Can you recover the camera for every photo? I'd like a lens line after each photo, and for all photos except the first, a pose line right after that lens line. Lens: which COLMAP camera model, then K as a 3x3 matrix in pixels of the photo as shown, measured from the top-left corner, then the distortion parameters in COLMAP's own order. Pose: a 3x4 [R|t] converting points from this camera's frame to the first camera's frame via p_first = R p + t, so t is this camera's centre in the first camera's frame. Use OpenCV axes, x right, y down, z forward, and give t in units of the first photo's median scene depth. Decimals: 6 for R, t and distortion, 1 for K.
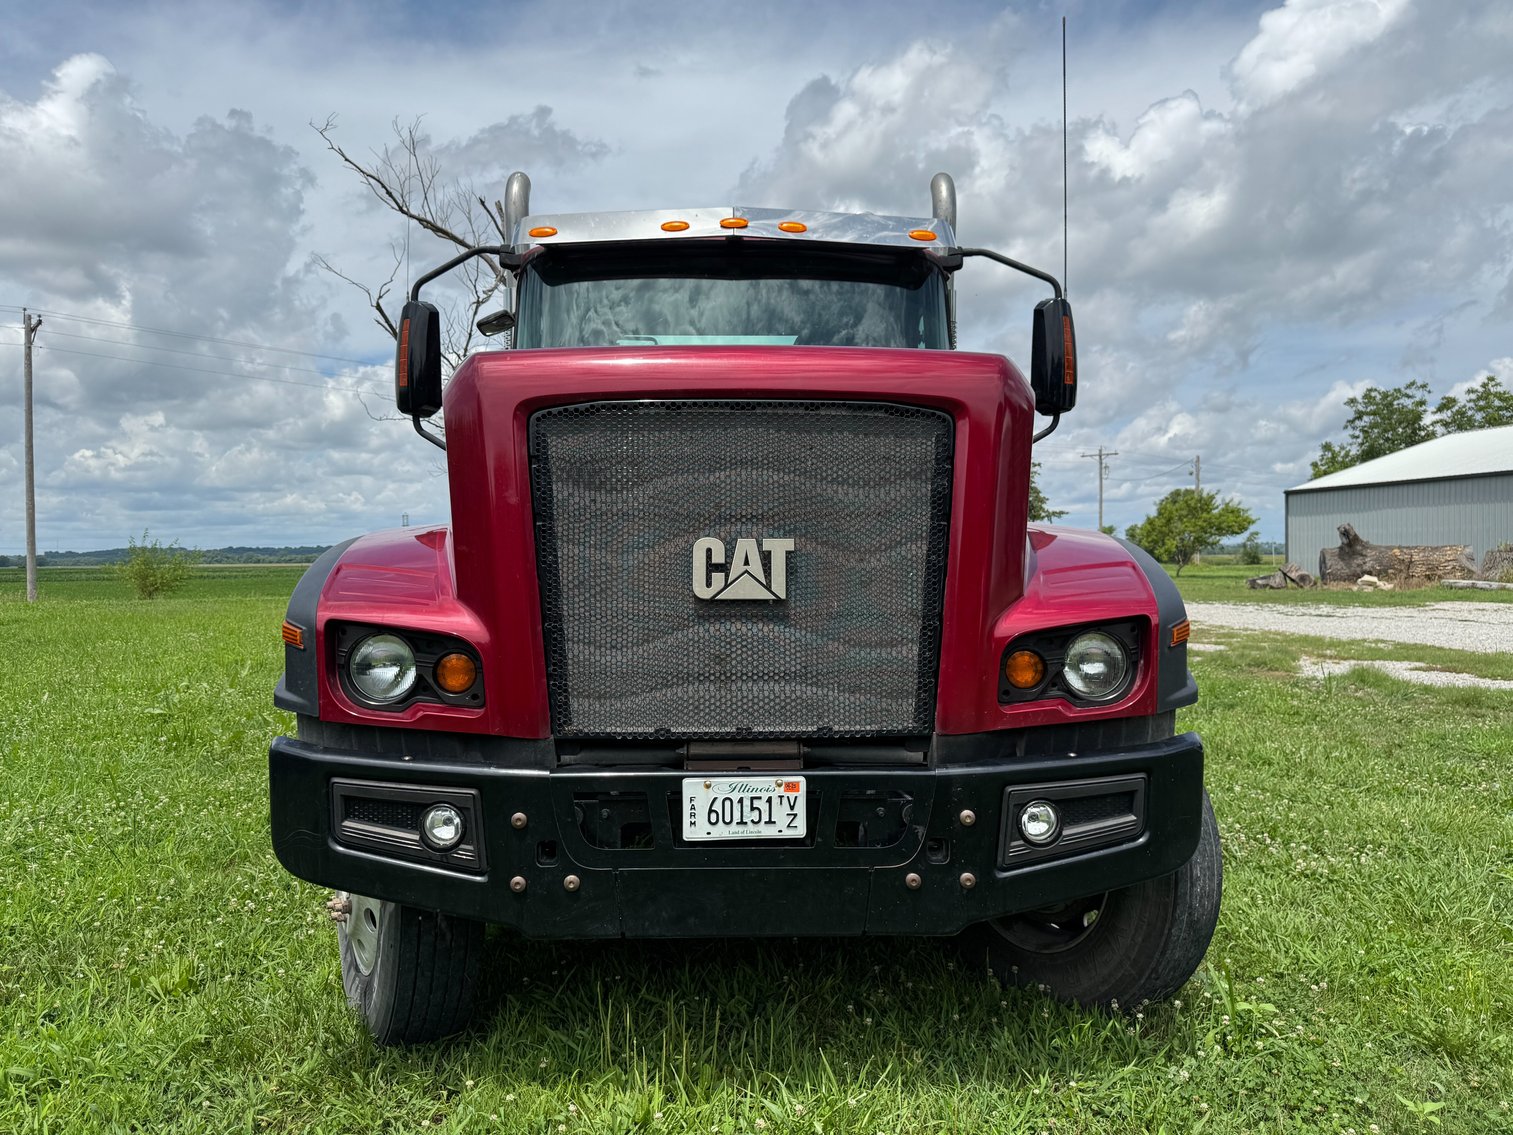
lens RADIAL K [[1080.5, 0, 751.3], [0, 1080.5, 572.8], [0, 0, 1]] dist [0.065204, -0.043714]
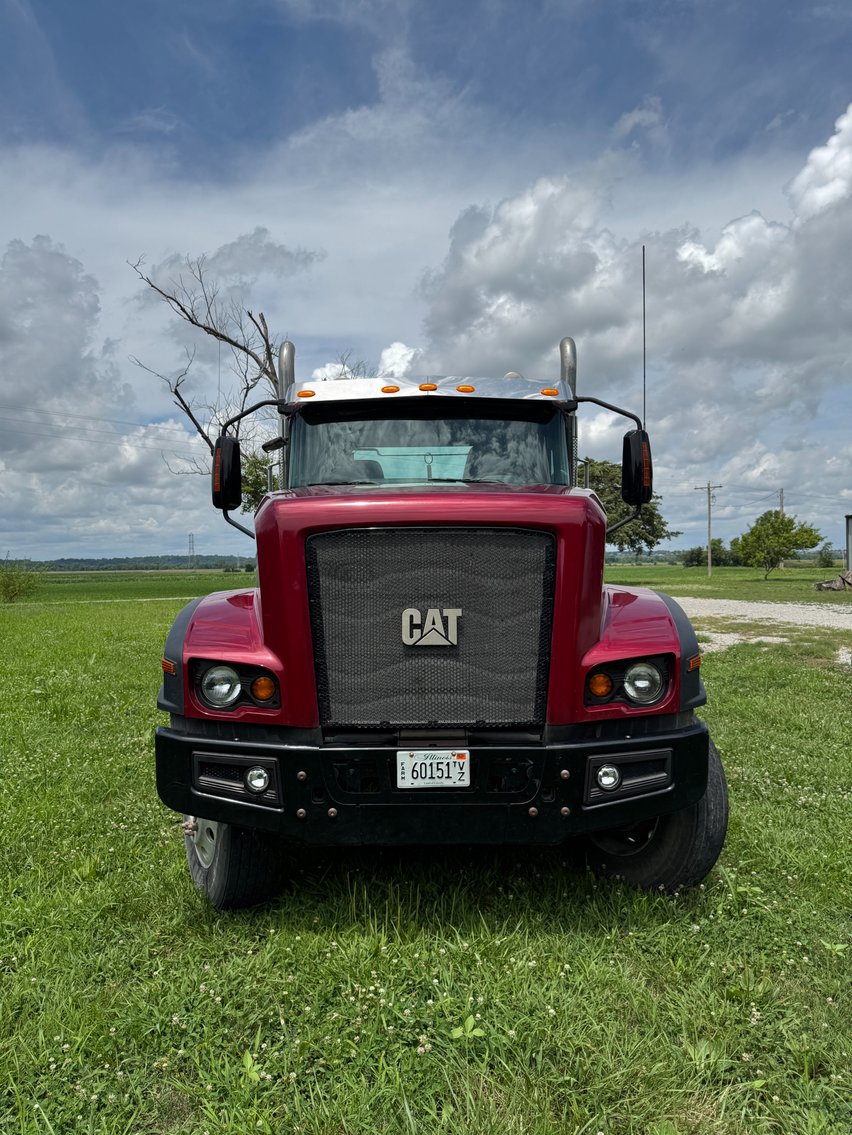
lens RADIAL K [[812.8, 0, 426.0], [0, 812.8, 567.5], [0, 0, 1]] dist [0.063174, -0.037027]
pose [[0.999635, -0.006673, -0.026184, 0.016884], [0.006442, 0.999940, -0.008888, -0.082513], [0.026241, 0.008716, 0.999618, -0.266334]]
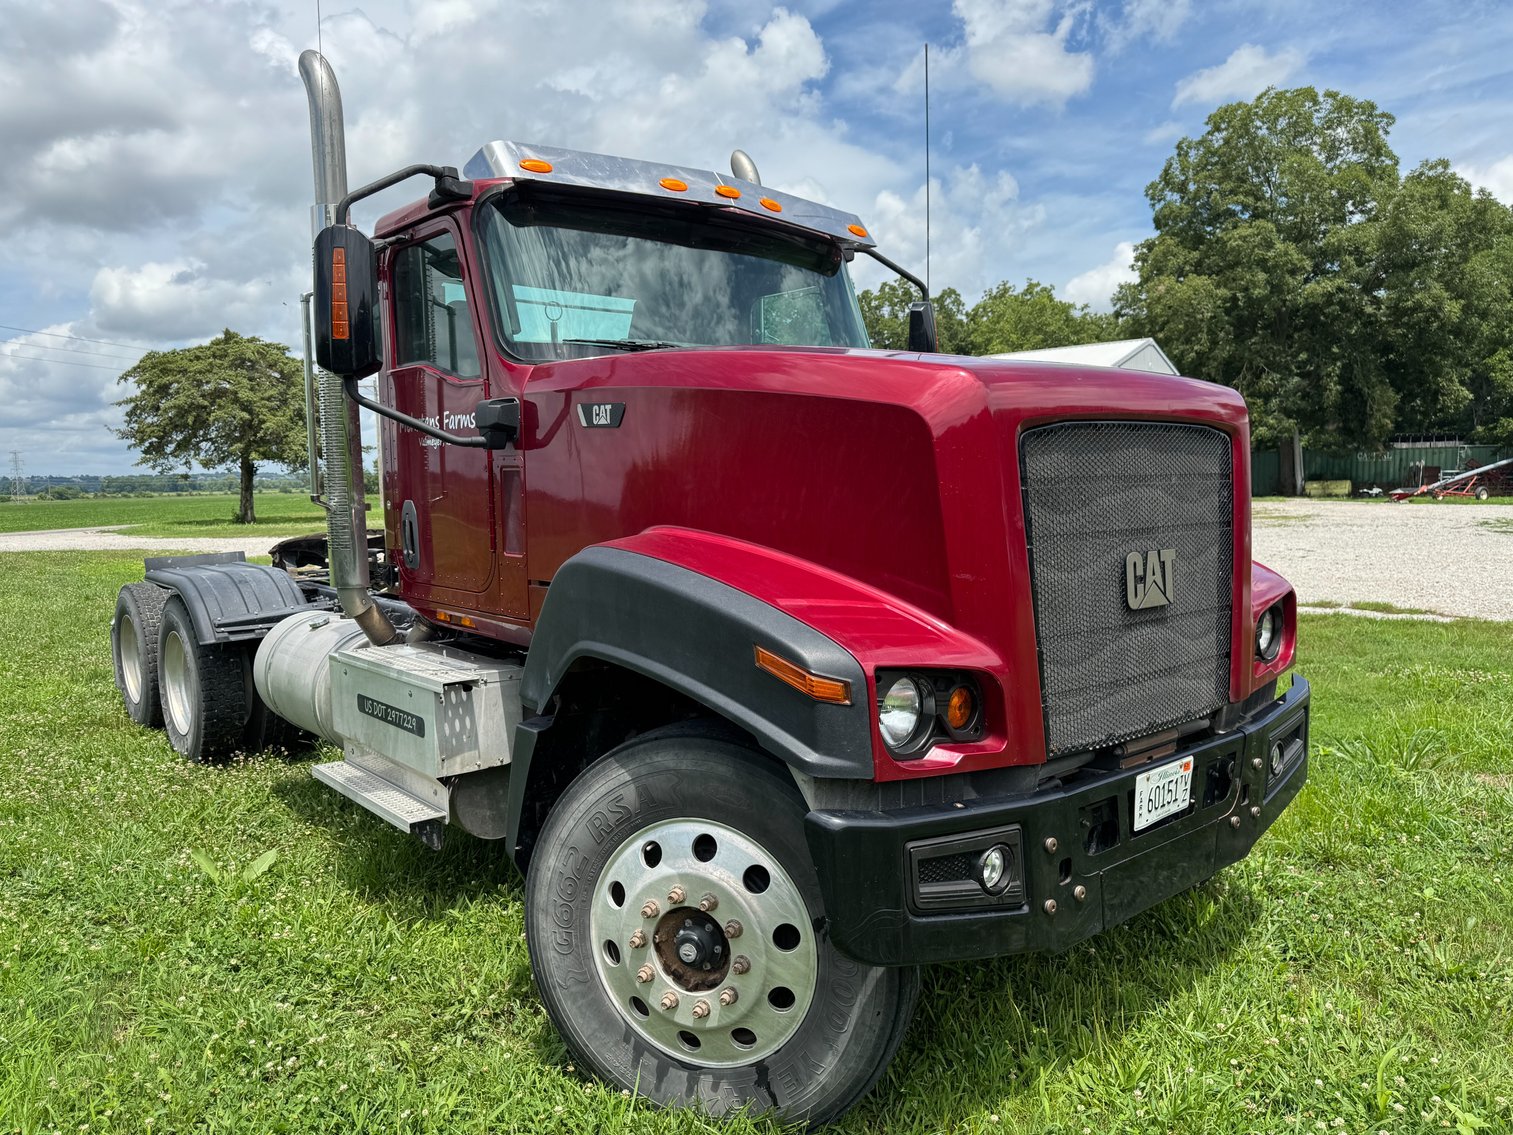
lens RADIAL K [[1094.6, 0, 763.2], [0, 1094.6, 572.0], [0, 0, 1]] dist [0.087160, -0.121464]
pose [[0.770811, -0.061595, 0.634080, -0.984355], [0.022030, 0.997297, 0.070098, -0.094165], [-0.636683, -0.040064, 0.770084, 0.371810]]
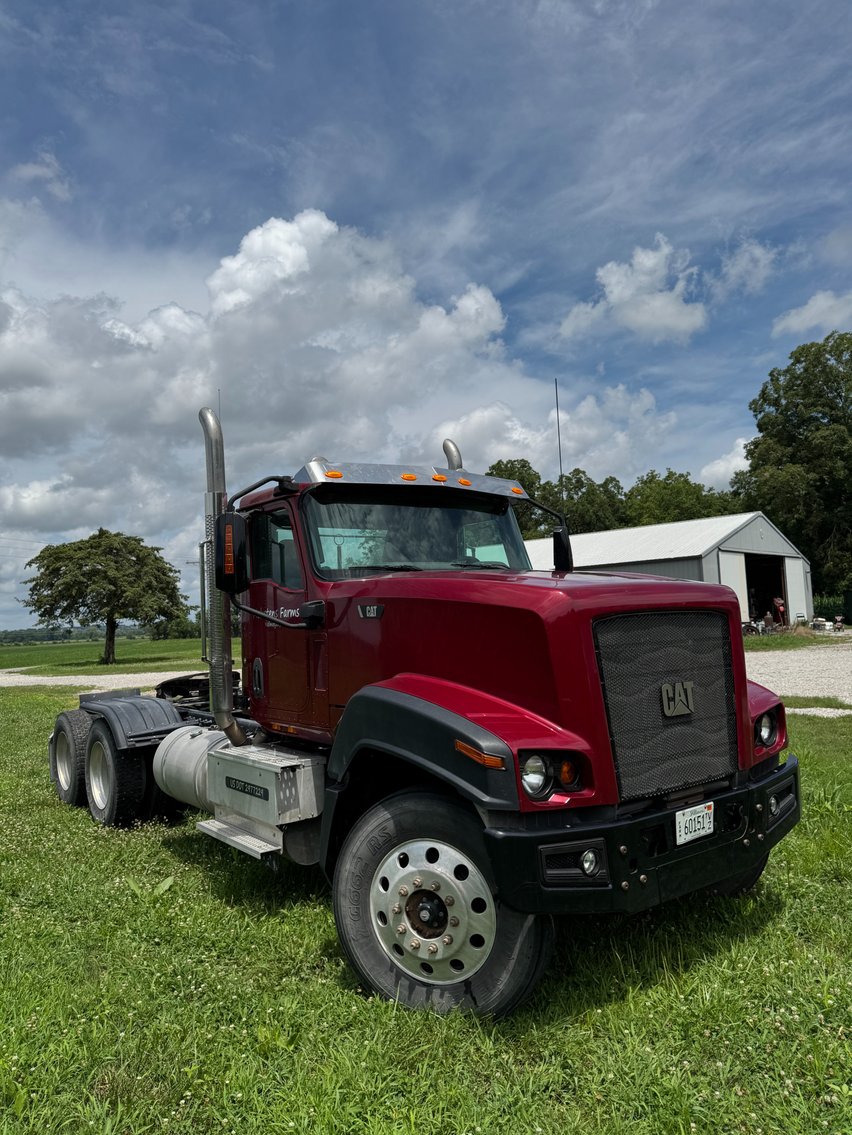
lens RADIAL K [[823.5, 0, 426.0], [0, 823.5, 567.5], [0, 0, 1]] dist [0.121964, -0.218058]
pose [[0.809900, 0.006514, 0.586532, -1.222086], [0.048489, 0.995772, -0.078014, -0.139807], [-0.584560, 0.091624, 0.806160, 0.023856]]
